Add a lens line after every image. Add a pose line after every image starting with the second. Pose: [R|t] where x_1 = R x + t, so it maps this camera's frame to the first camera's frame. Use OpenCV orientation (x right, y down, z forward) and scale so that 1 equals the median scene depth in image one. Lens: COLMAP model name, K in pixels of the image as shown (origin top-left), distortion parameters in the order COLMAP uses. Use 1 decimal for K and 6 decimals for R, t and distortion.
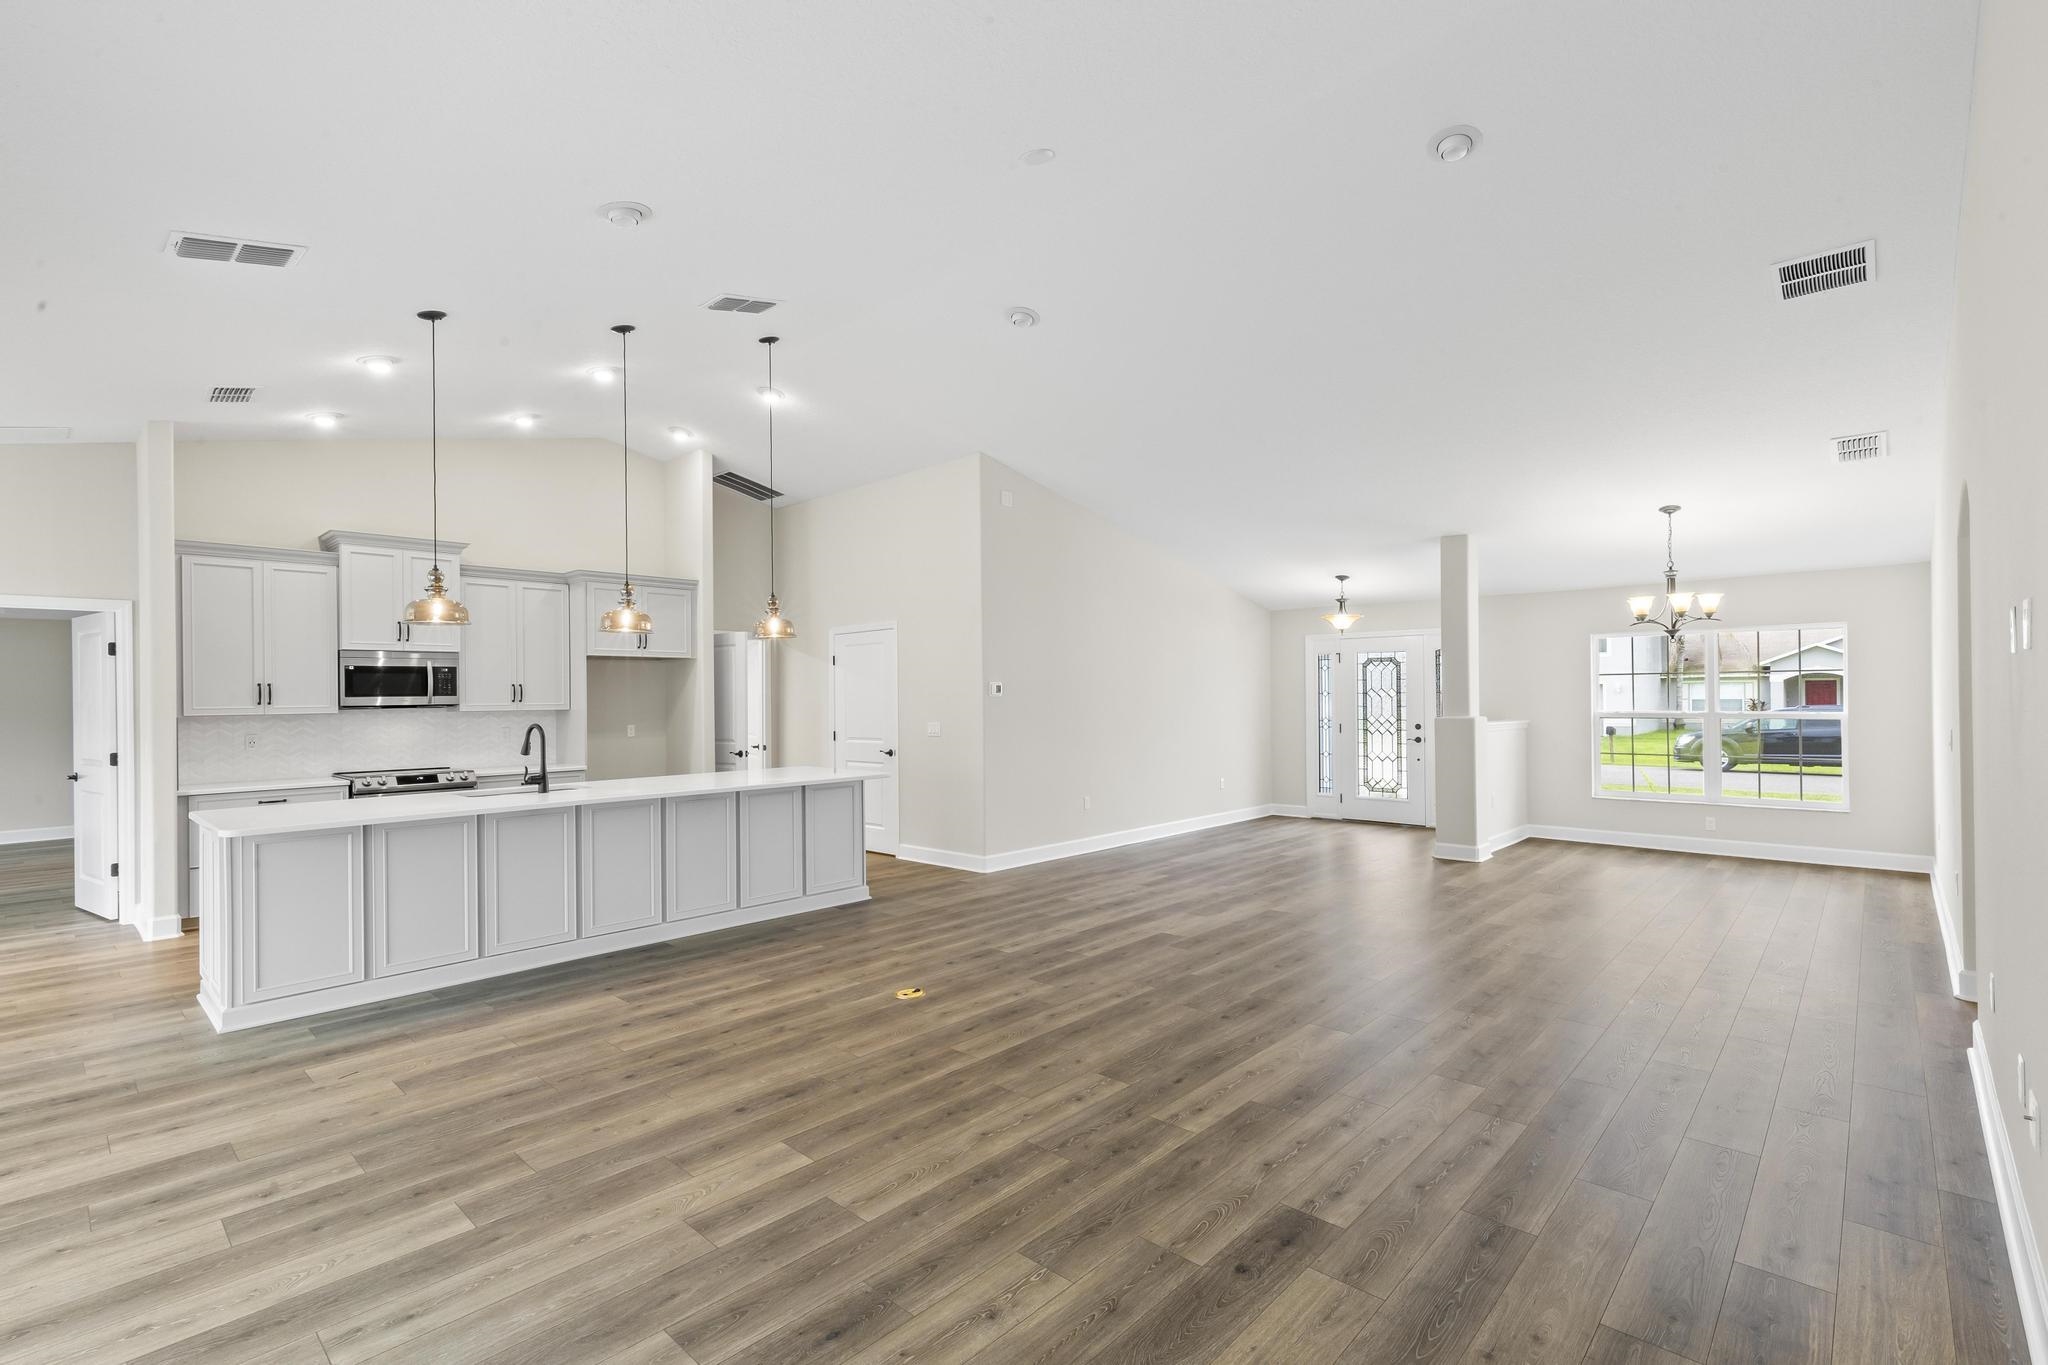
lens RADIAL K [[927.1, 0, 1004.4], [0, 927.1, 687.5], [0, 0, 1]] dist [0.006805, 0.000818]
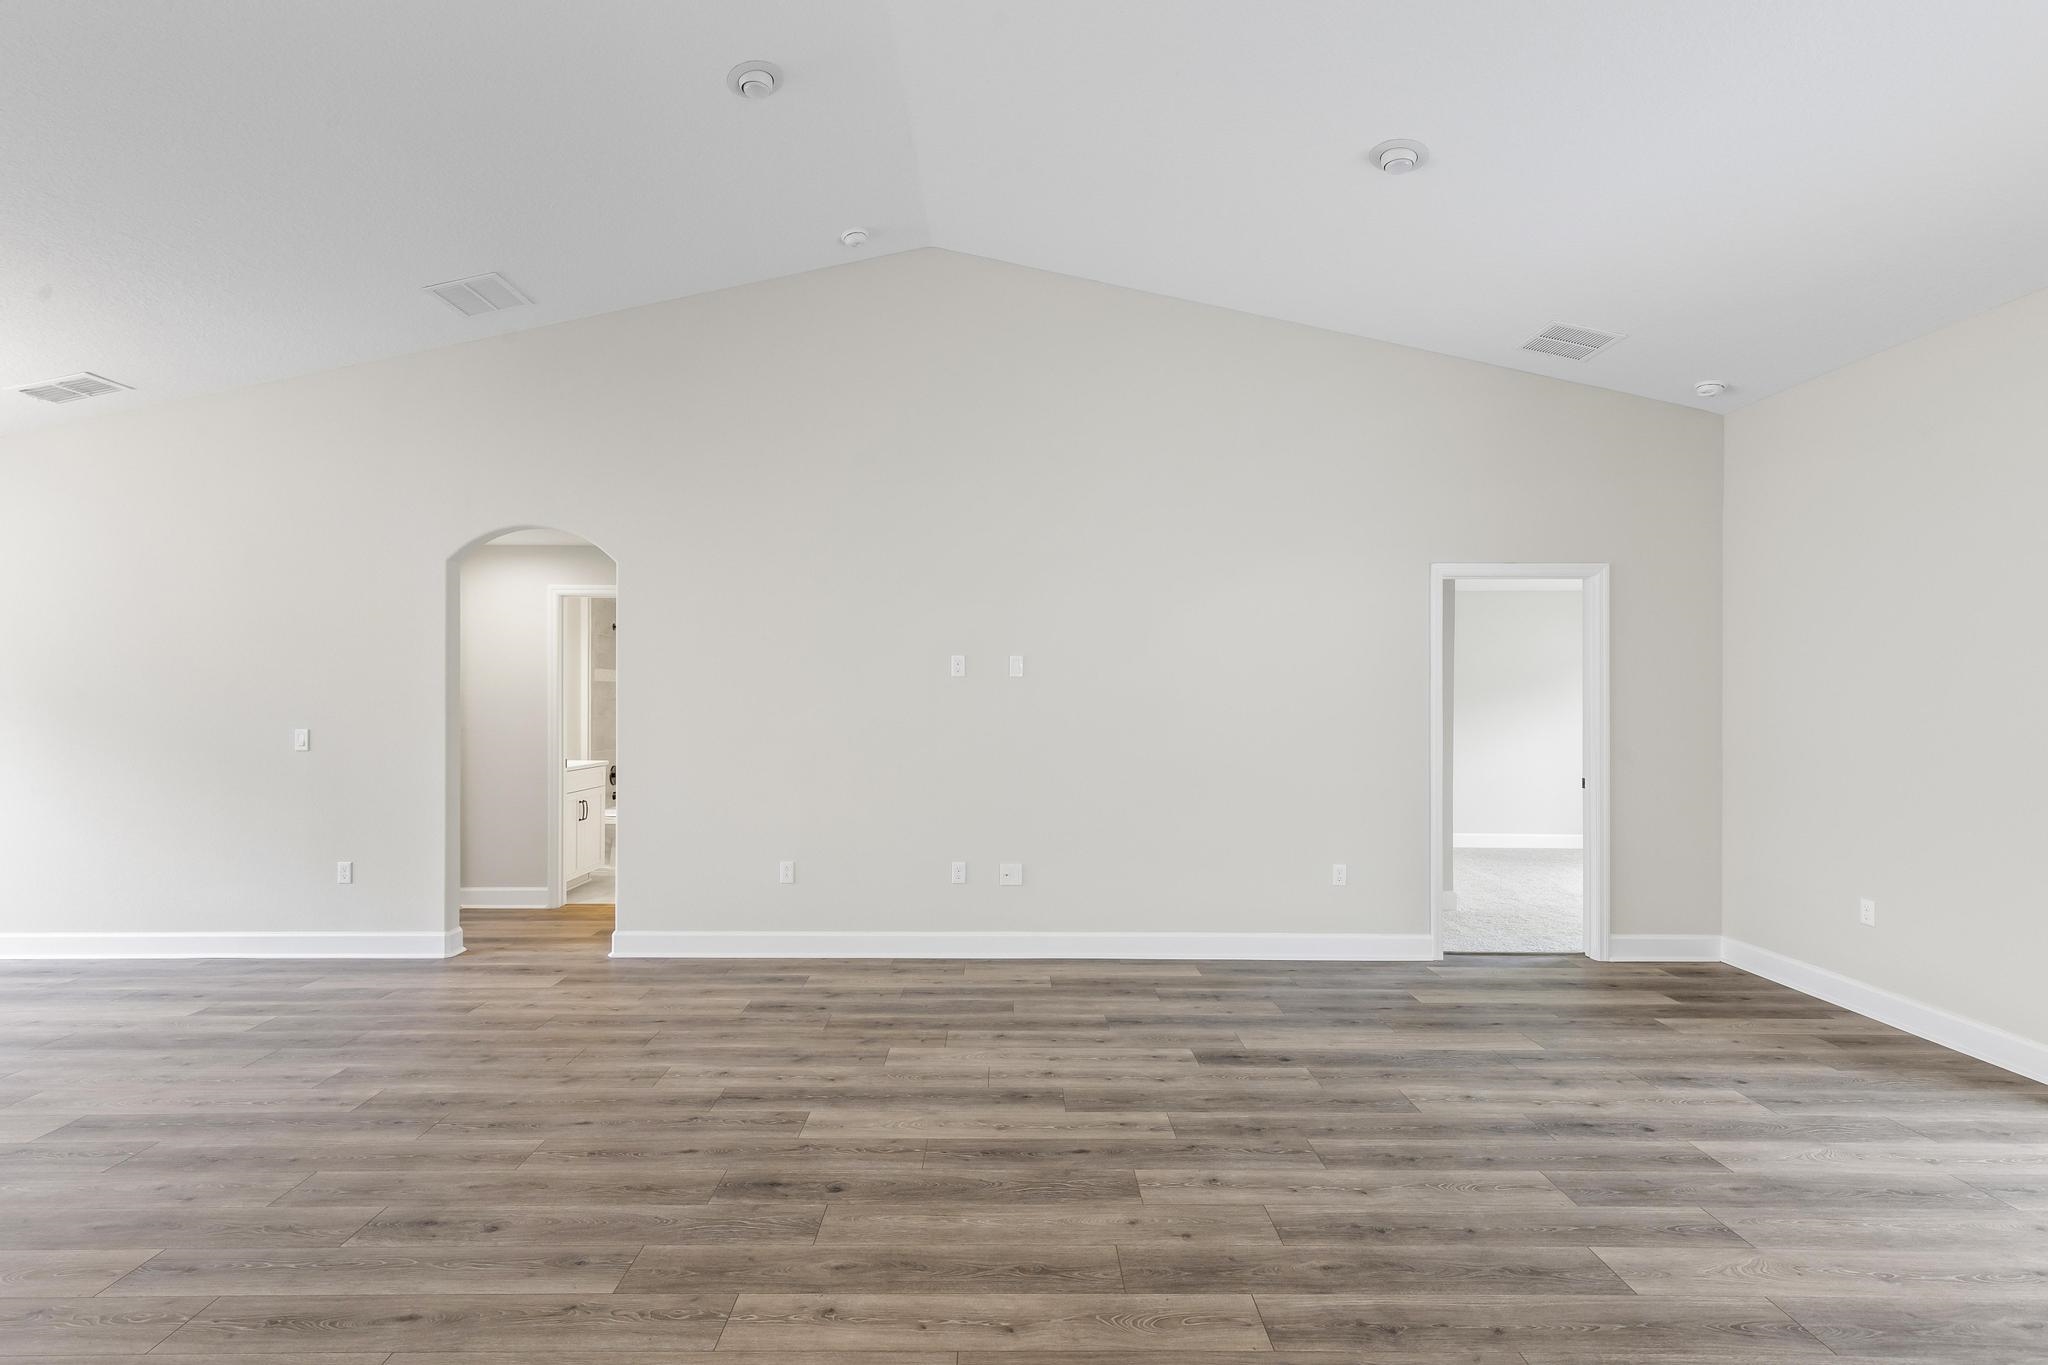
lens RADIAL K [[927.1, 0, 1009.6], [0, 927.1, 715.8], [0, 0, 1]] dist [0.006805, 0.000818]
pose [[-0.690250, -0.011277, 0.723483, -0.220978], [-0.005603, 0.999932, 0.010241, 0.012657], [-0.723549, 0.003015, -0.690266, 0.967543]]
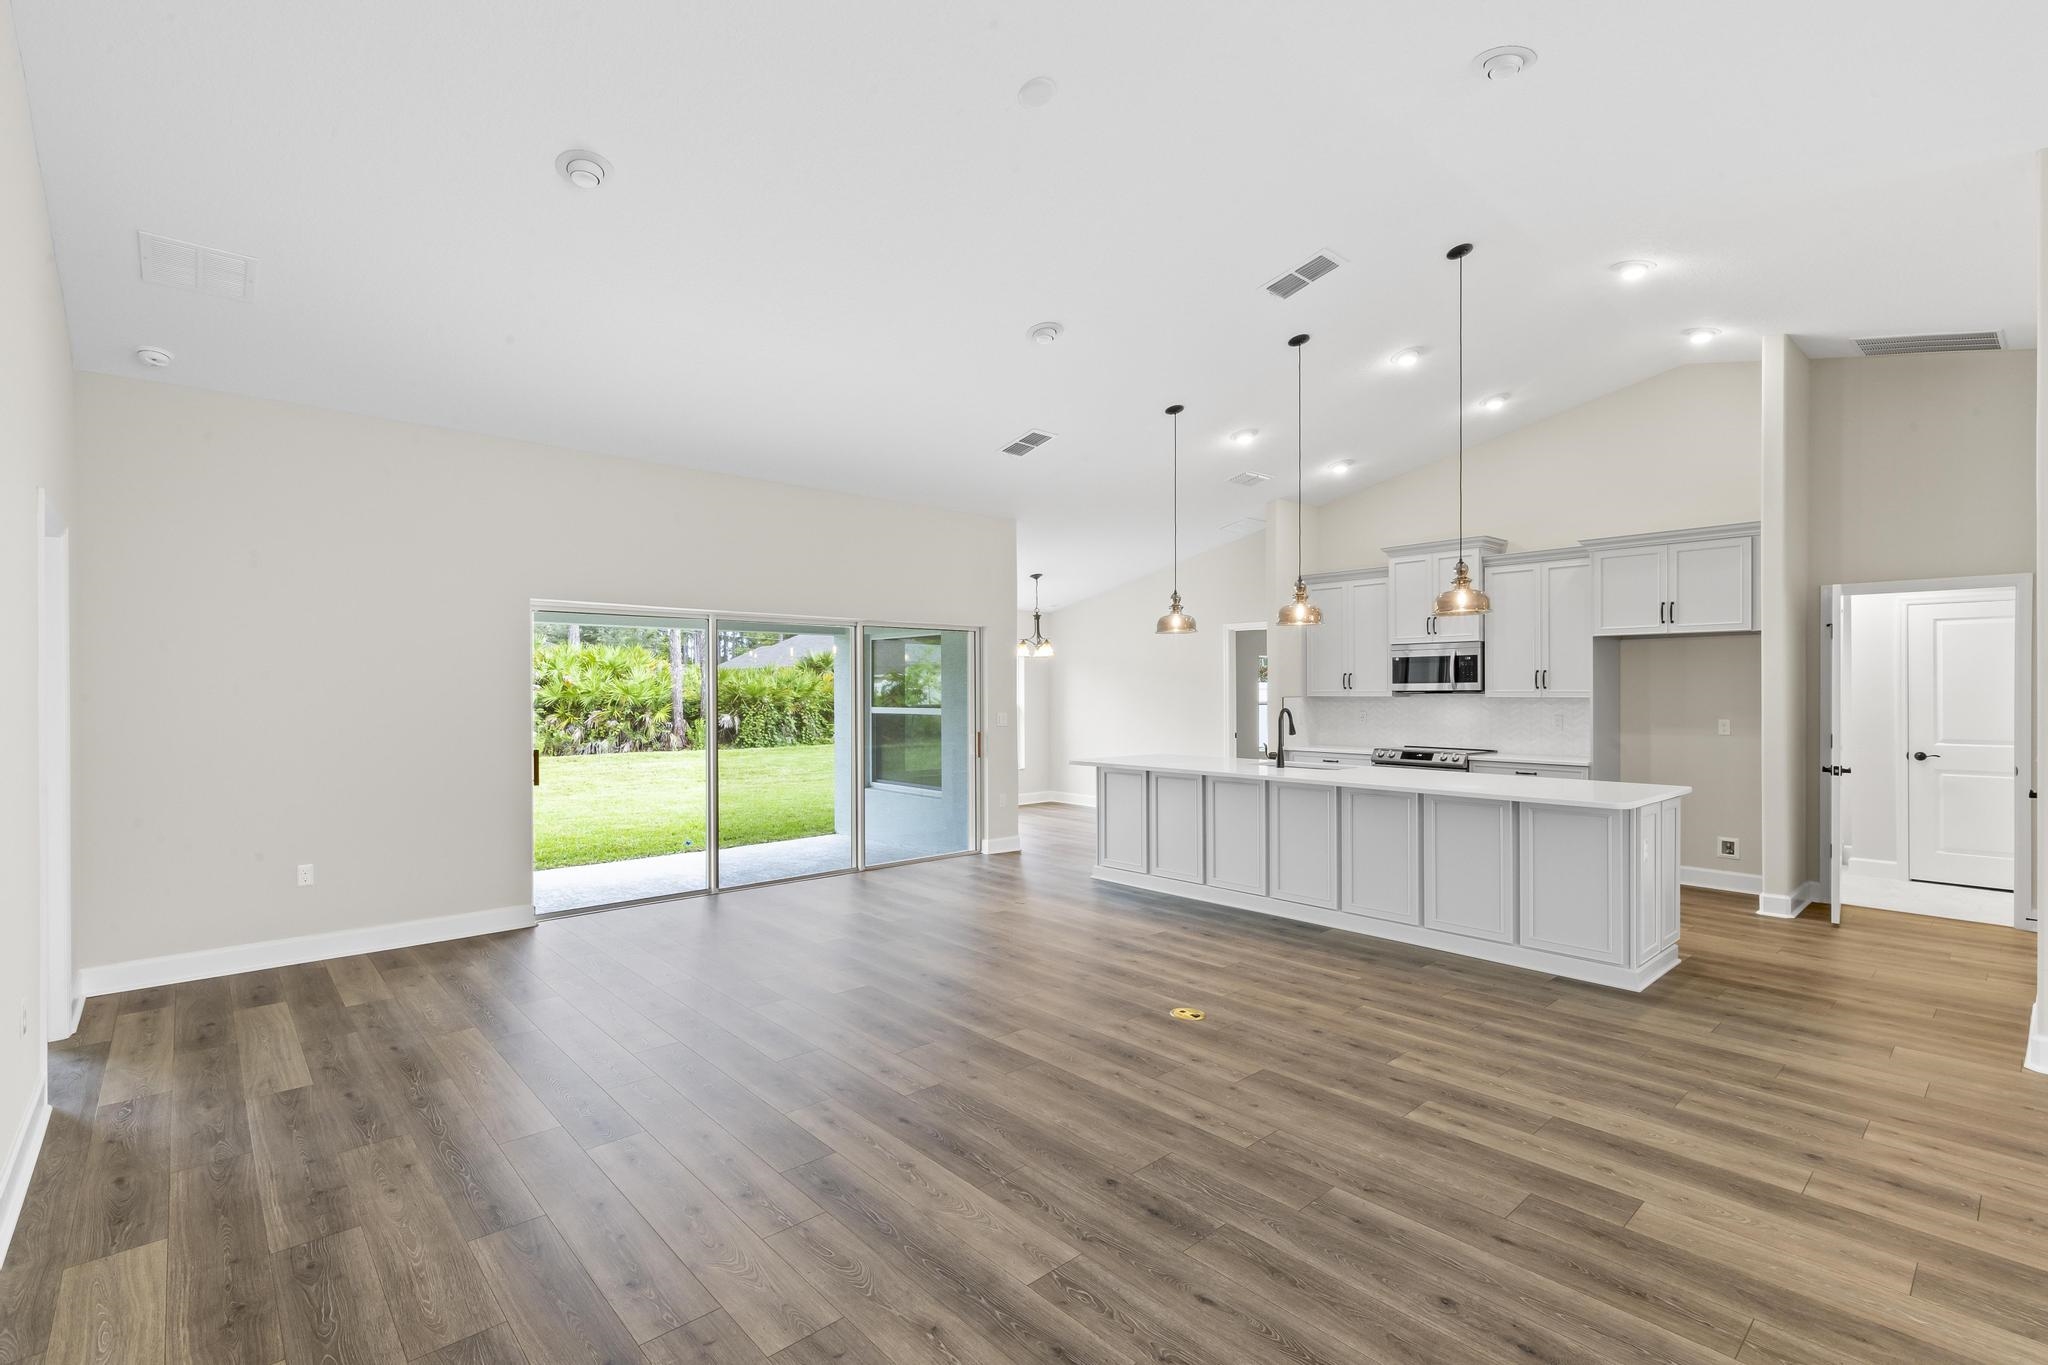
lens RADIAL K [[927.1, 0, 1009.9], [0, 927.1, 686.7], [0, 0, 1]] dist [0.006805, 0.000818]
pose [[-0.086315, 0.006194, -0.996249, 0.636252], [0.014202, 0.999887, 0.004986, 0.001139], [0.996167, -0.013719, -0.086393, 0.705592]]
